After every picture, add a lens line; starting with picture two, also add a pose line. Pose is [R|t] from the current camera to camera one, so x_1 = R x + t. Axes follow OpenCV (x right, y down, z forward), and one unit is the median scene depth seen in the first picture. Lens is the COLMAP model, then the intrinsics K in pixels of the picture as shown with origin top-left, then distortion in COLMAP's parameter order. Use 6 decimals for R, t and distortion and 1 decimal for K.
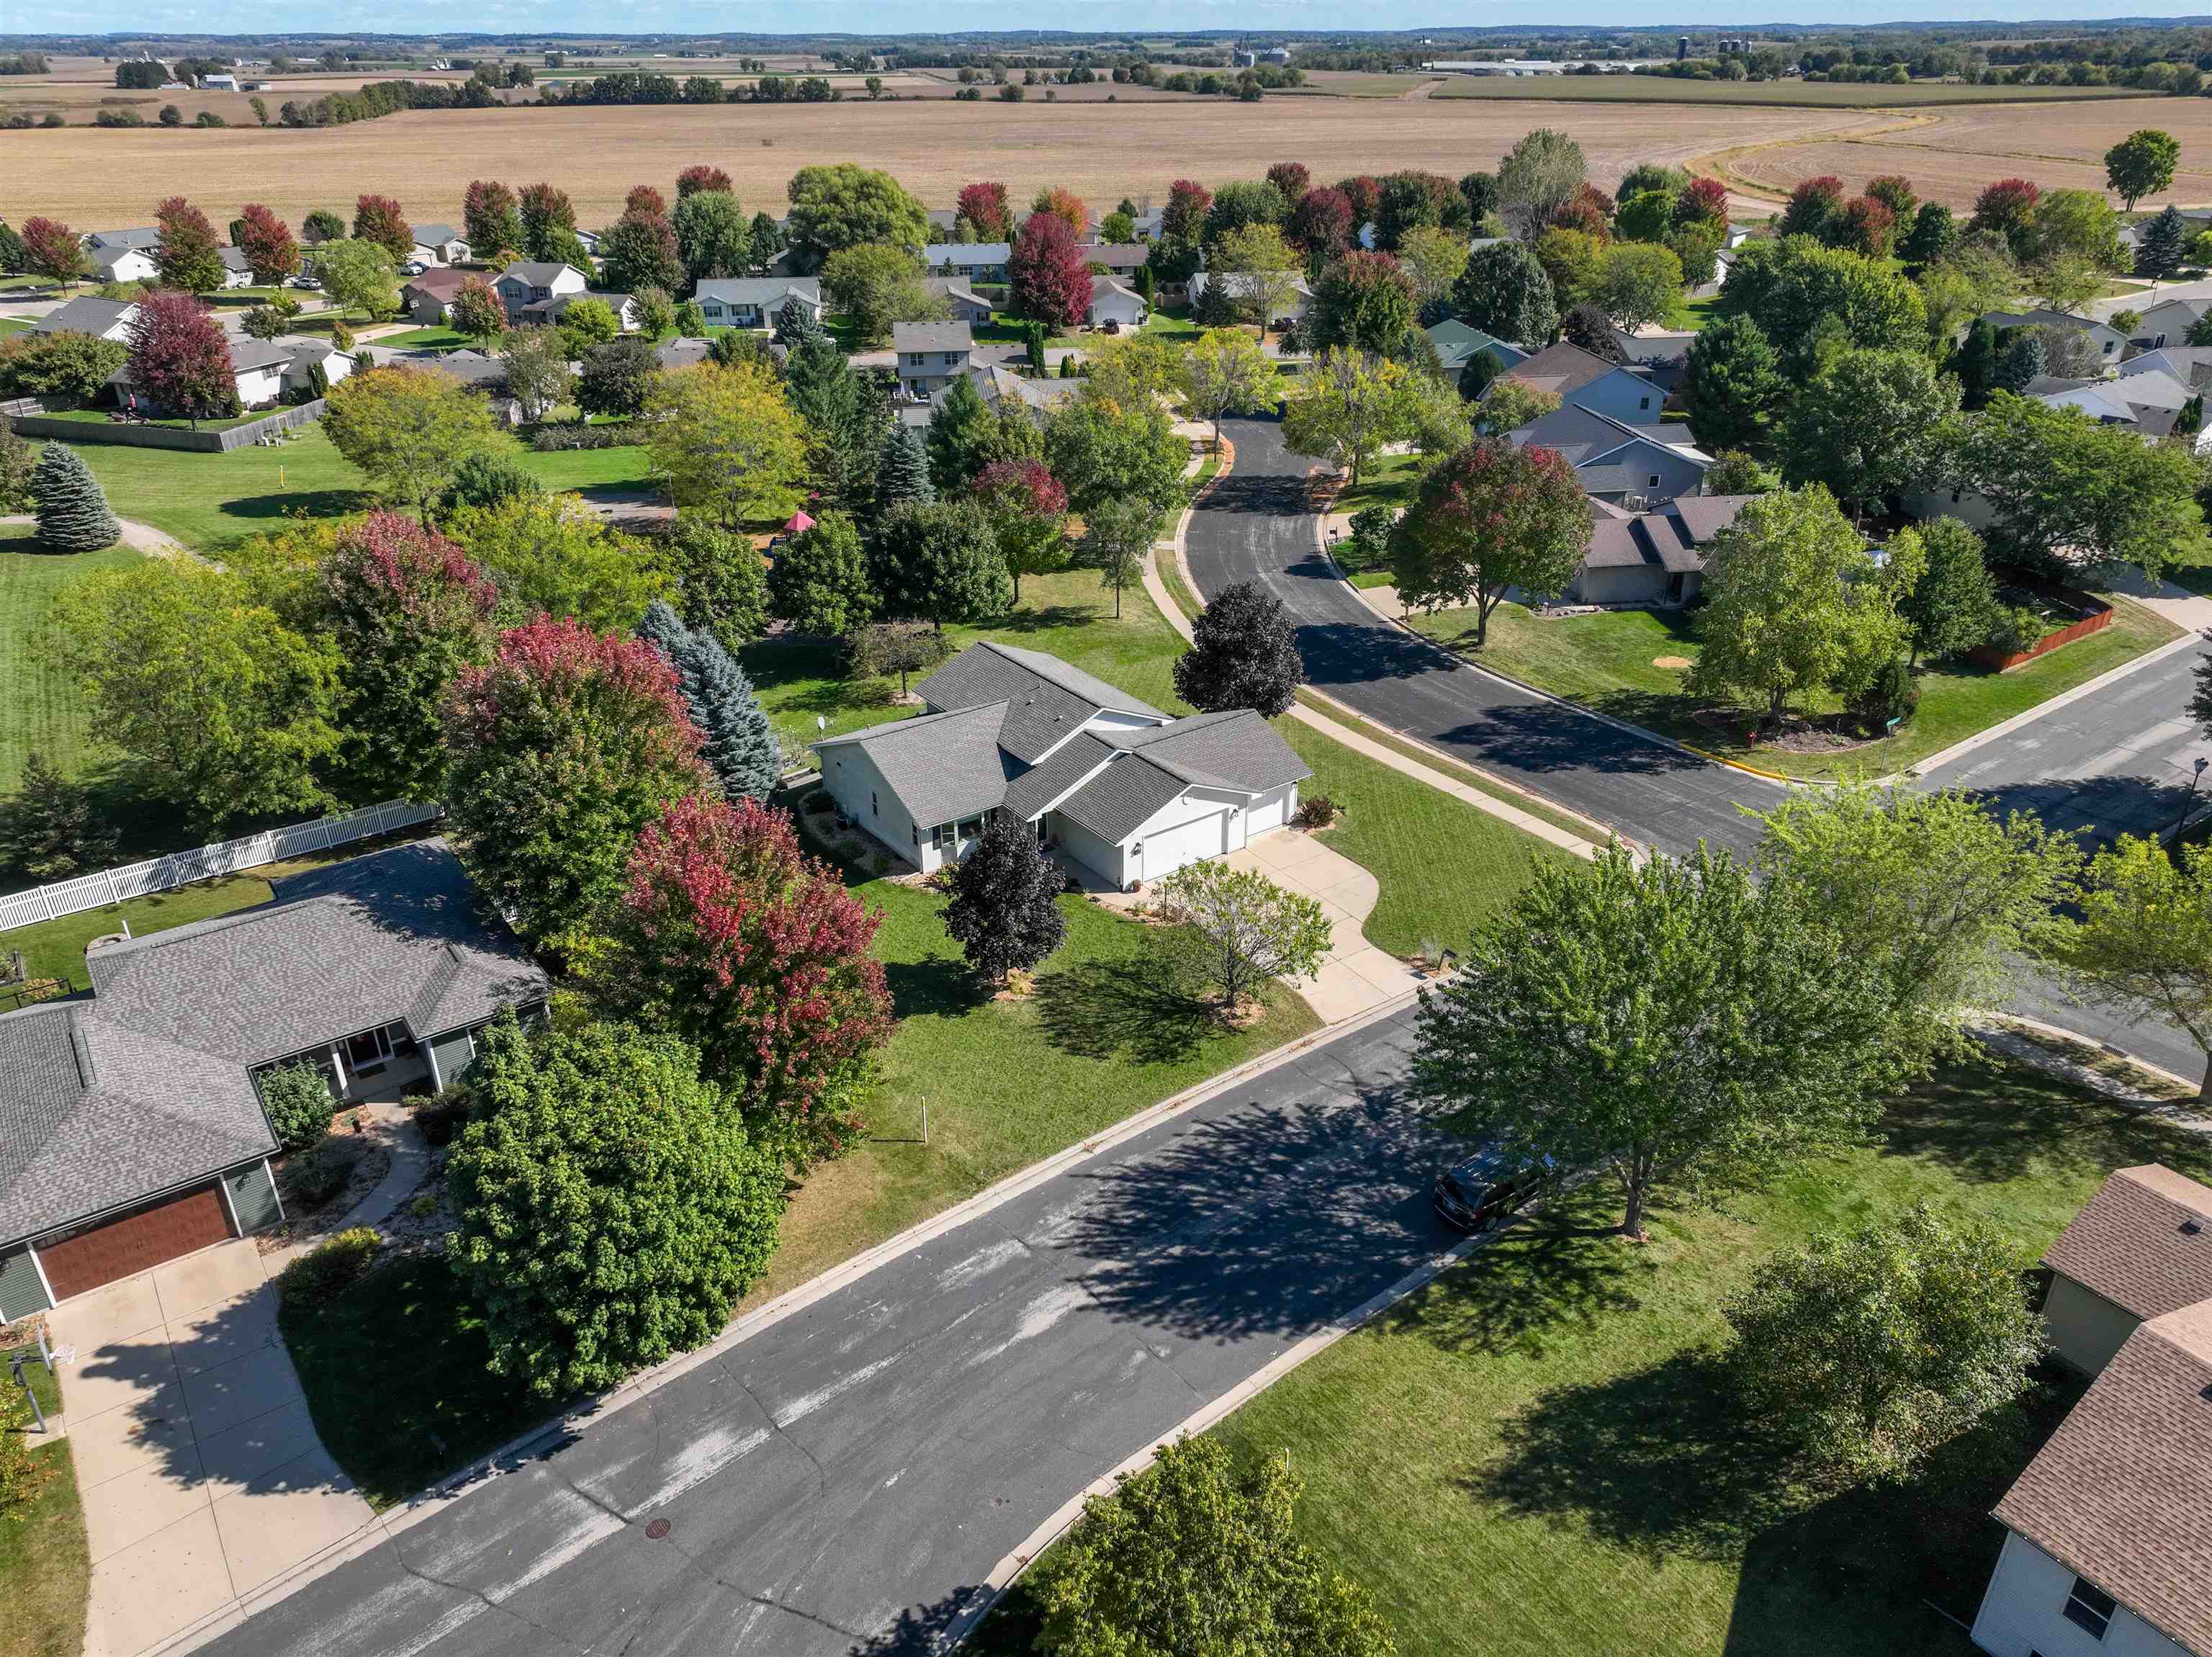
lens RADIAL K [[1550.3, 0, 1109.0], [0, 1550.3, 836.3], [0, 0, 1]] dist [-0.003792, 0.018451]
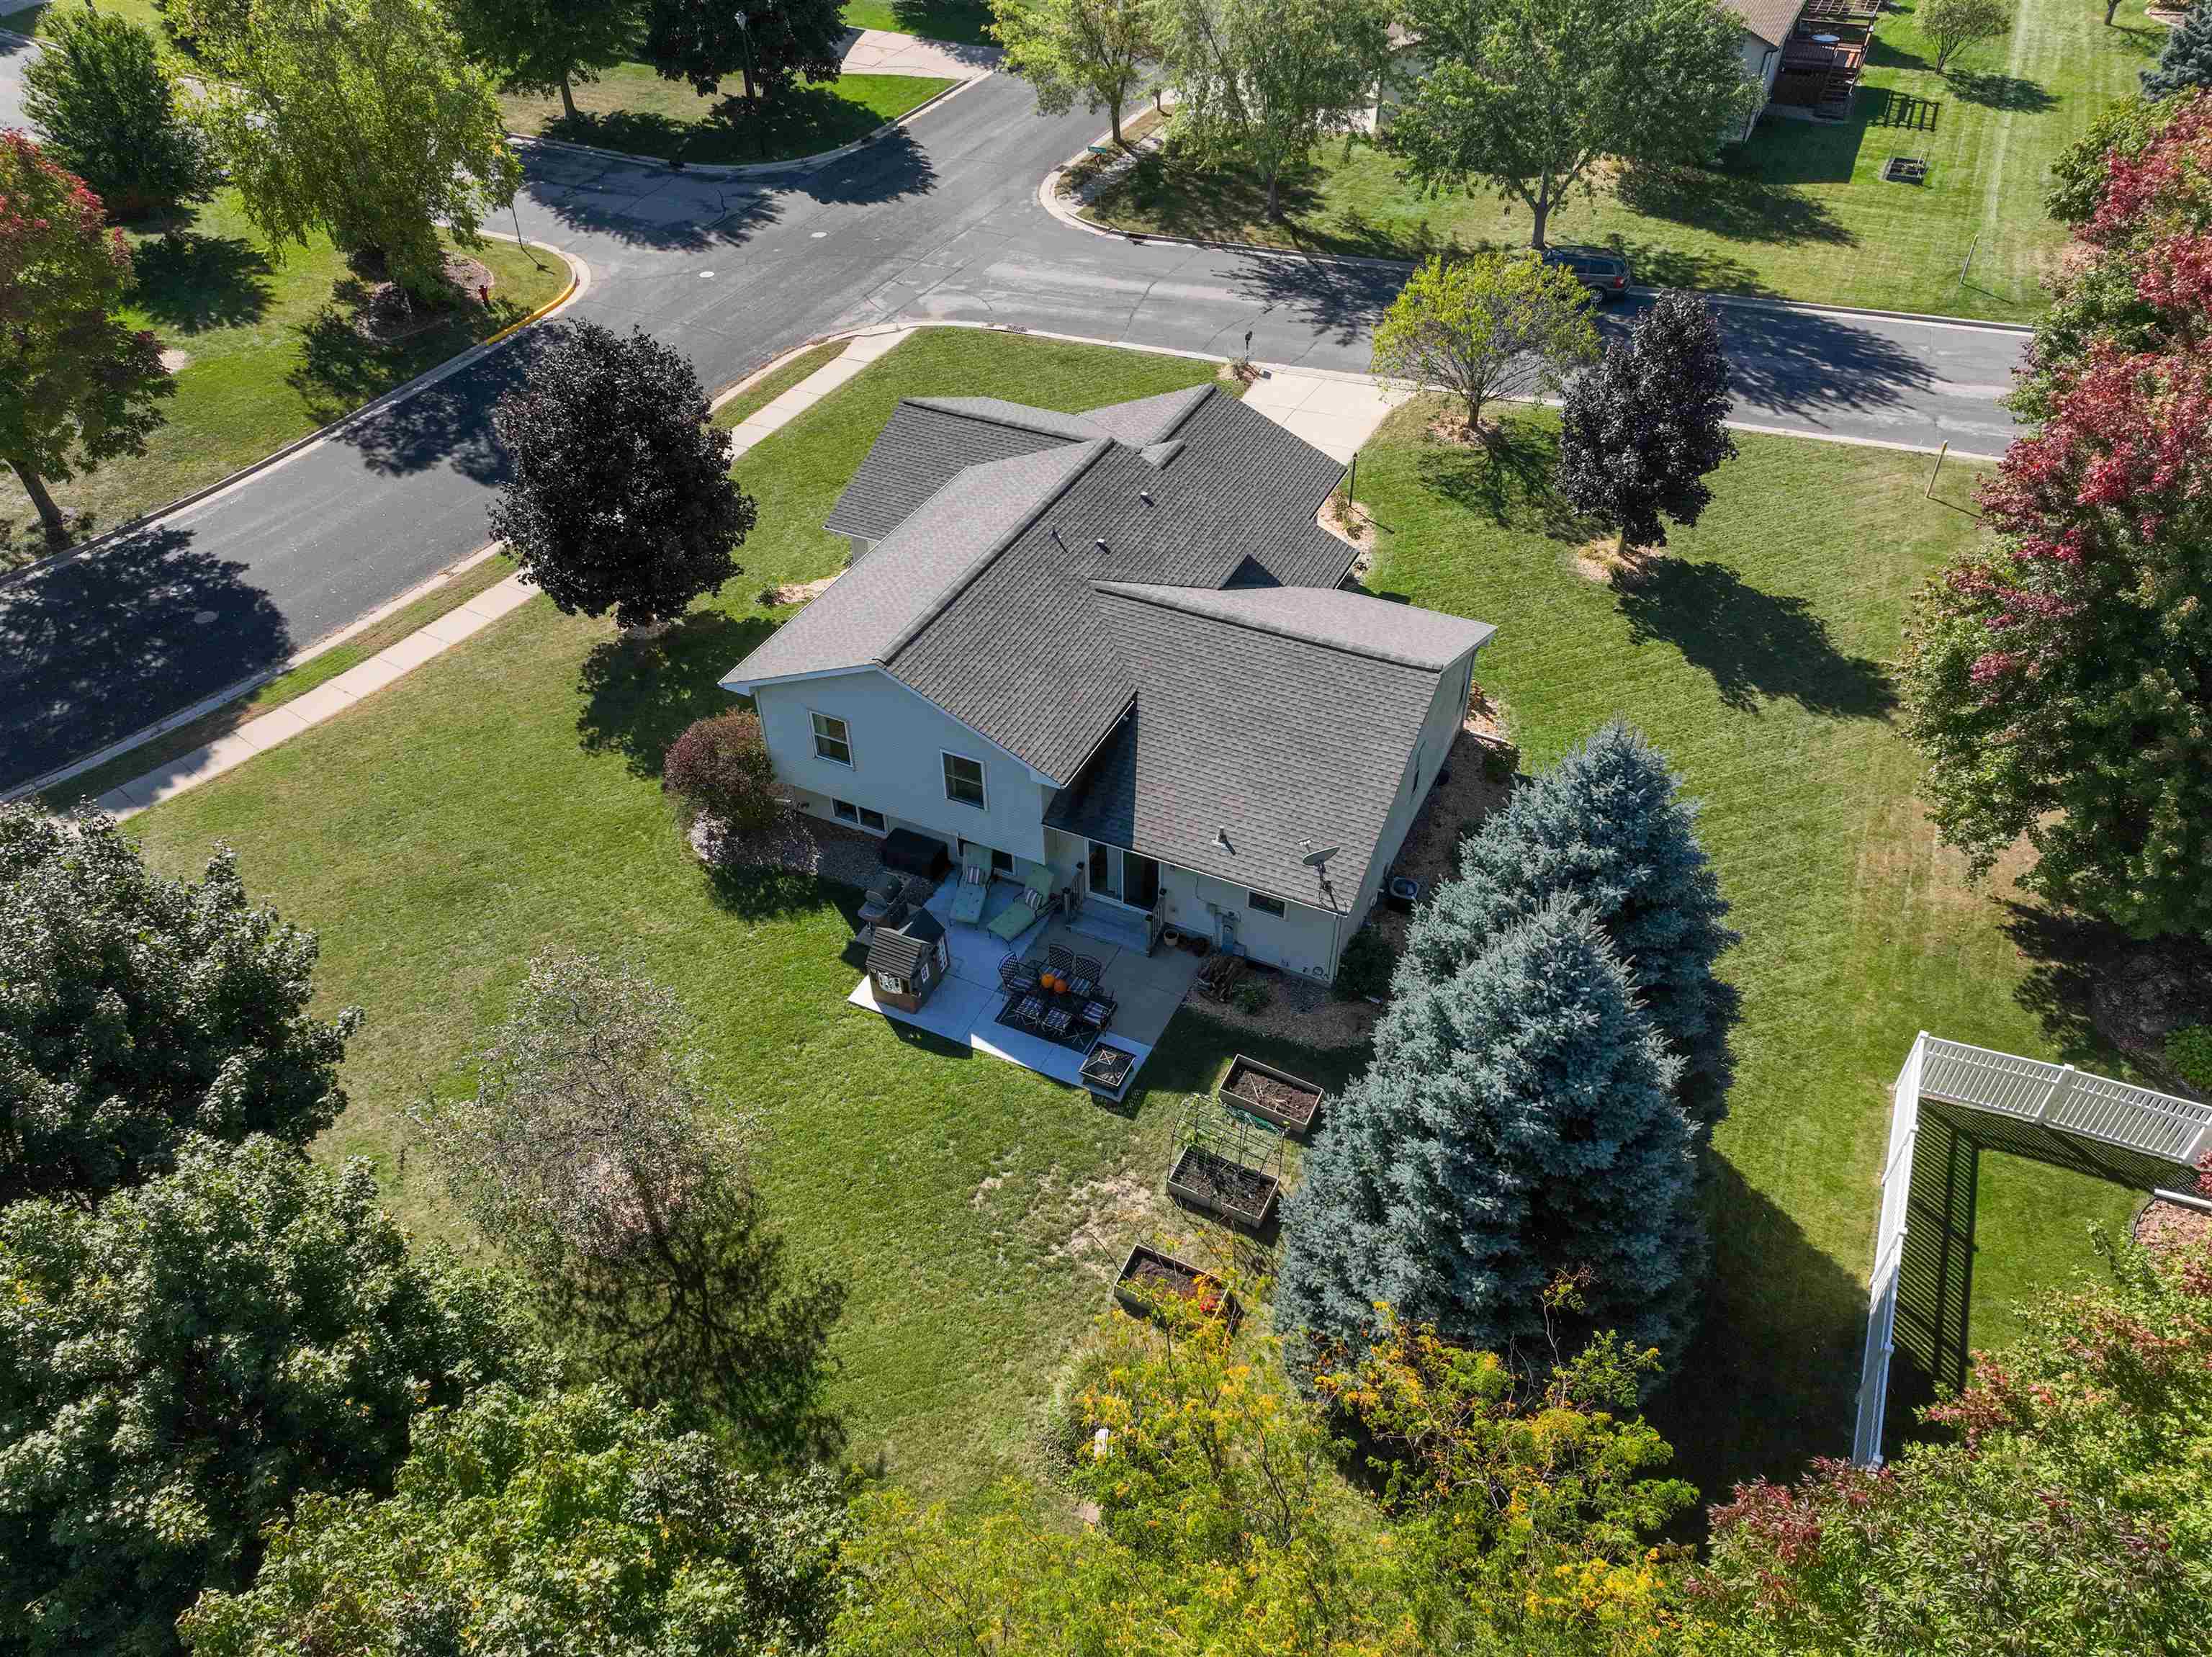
lens RADIAL K [[1550.3, 0, 1112.1], [0, 1550.3, 826.5], [0, 0, 1]] dist [-0.003792, 0.018451]
pose [[-0.478891, -0.560348, 0.675776, -0.344146], [0.417603, 0.531701, 0.736819, -0.317523], [-0.772186, 0.635062, -0.020624, 0.857886]]
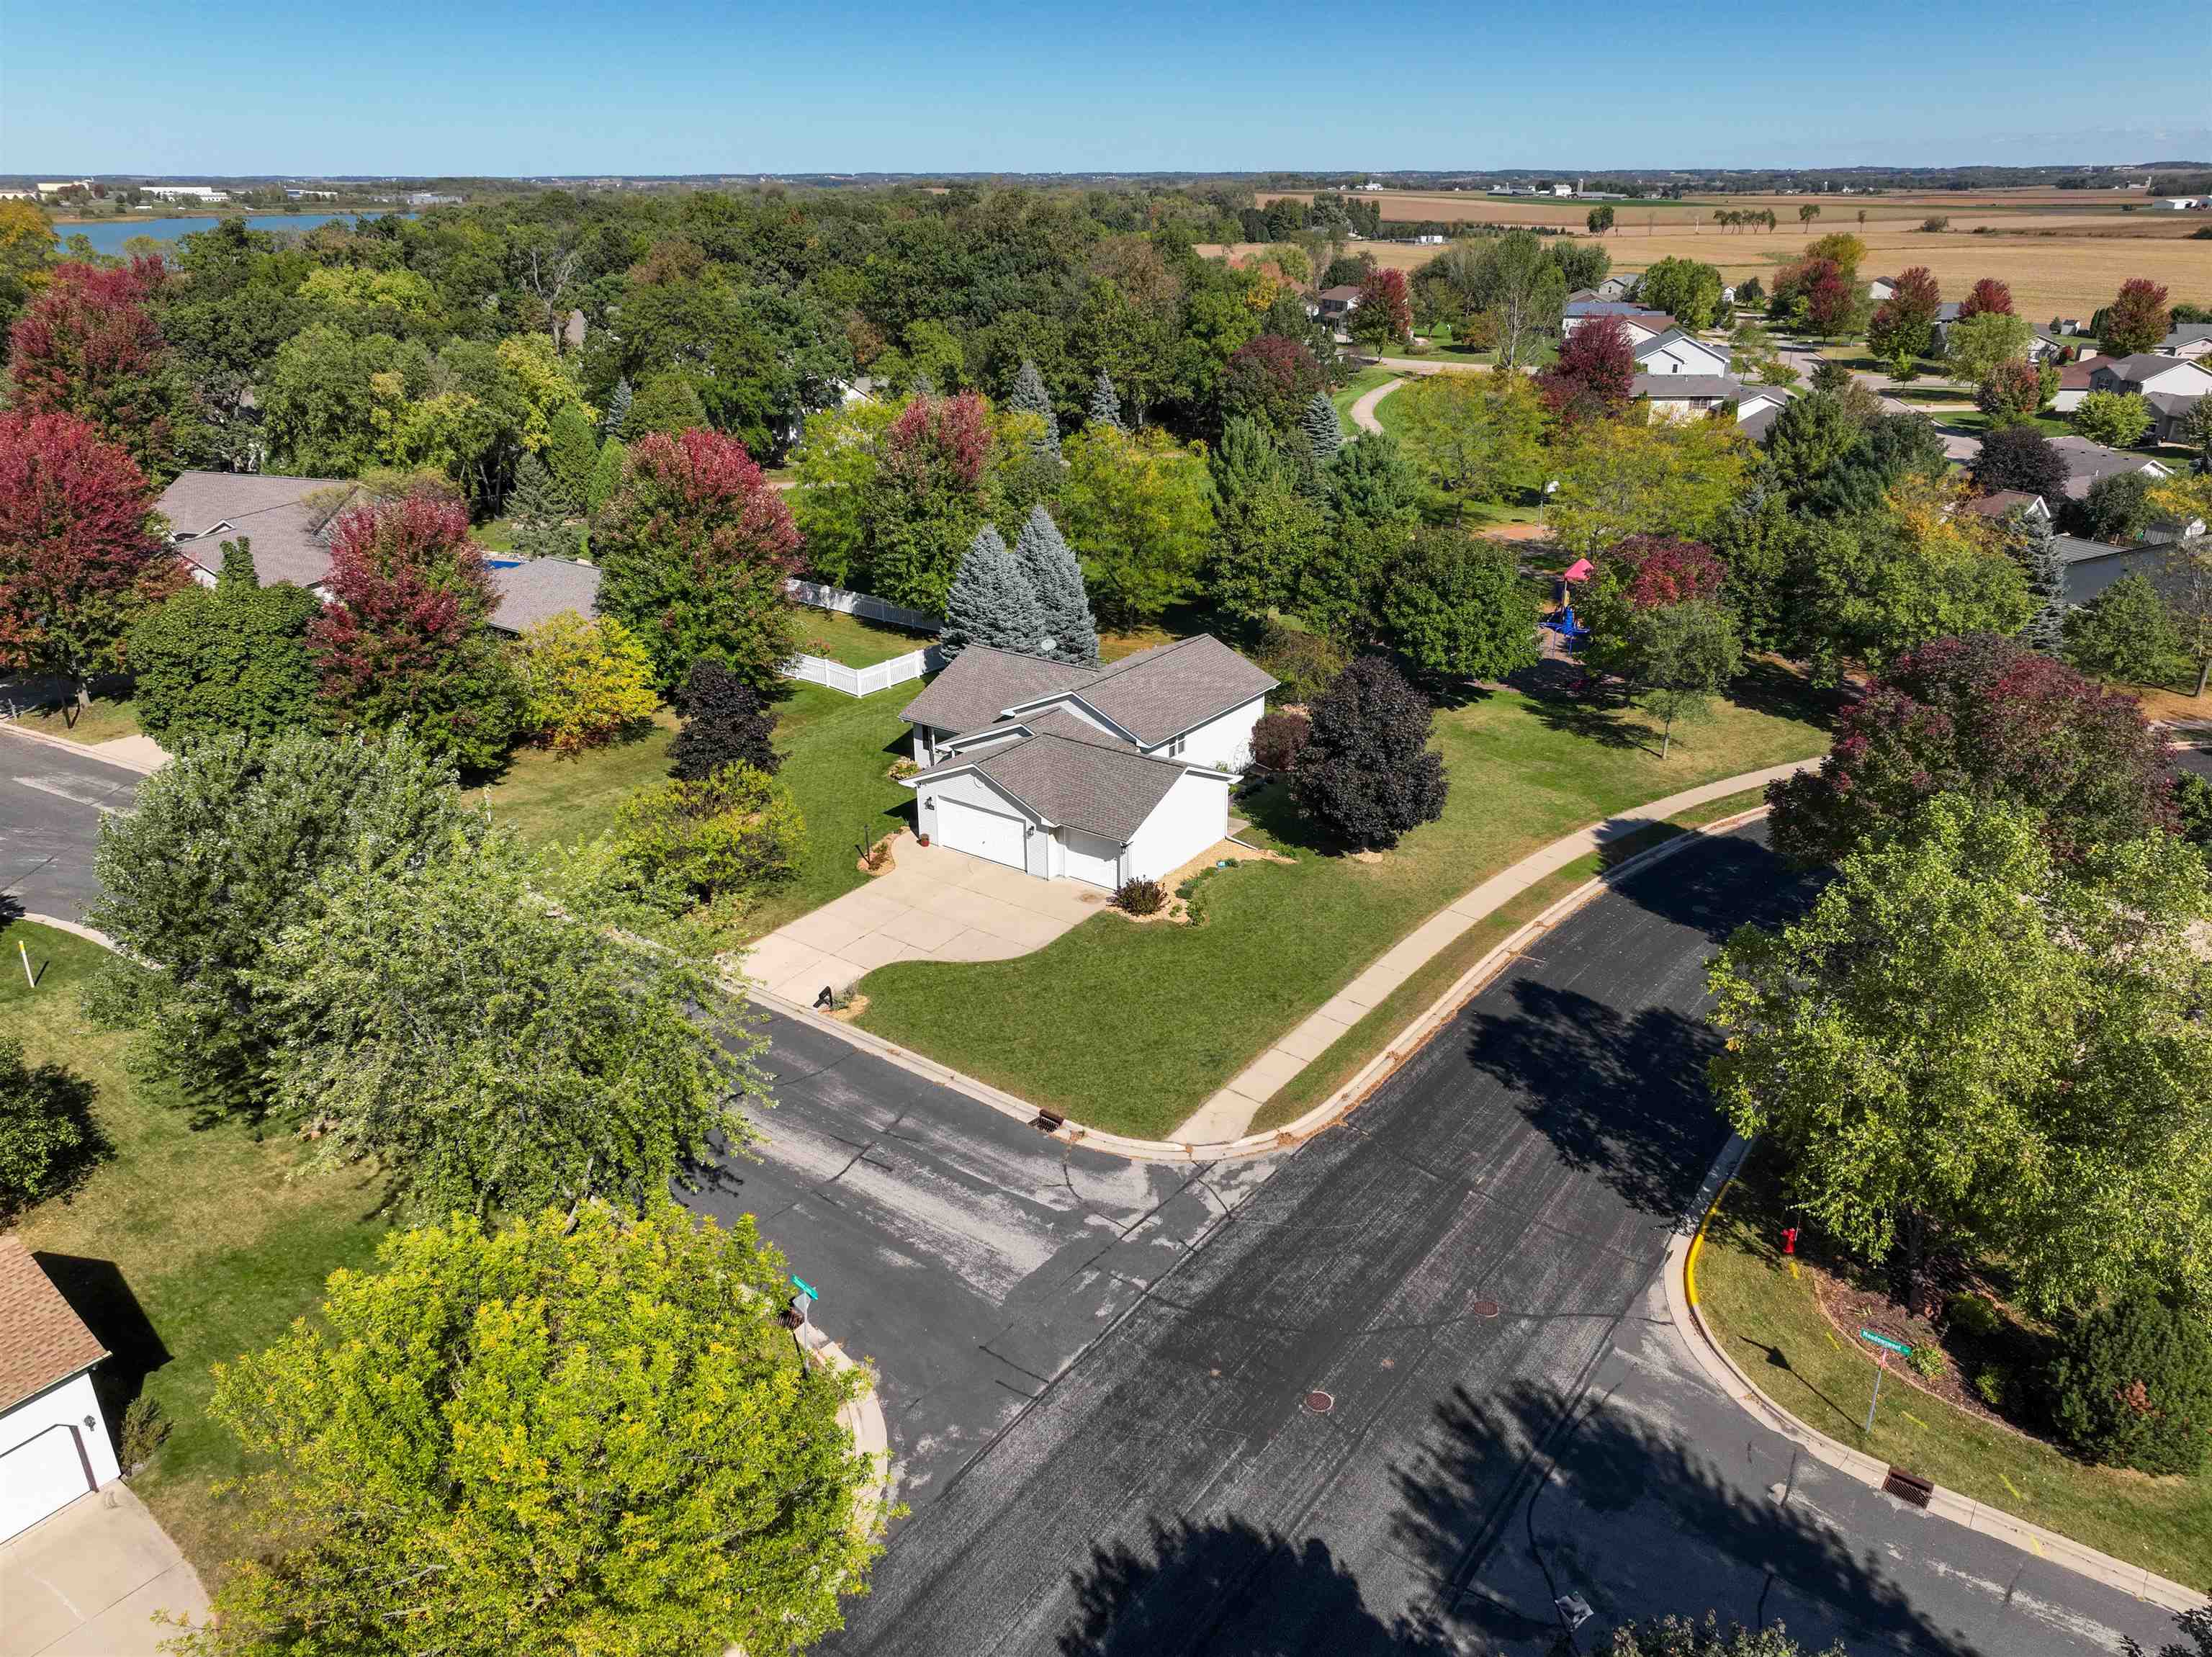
lens RADIAL K [[1550.3, 0, 1111.2], [0, 1550.3, 840.5], [0, 0, 1]] dist [-0.003792, 0.018451]
pose [[0.314565, 0.381551, -0.869176, 0.668802], [-0.437795, 0.870773, 0.223809, -0.175990], [0.842249, 0.310119, 0.440956, 0.497112]]
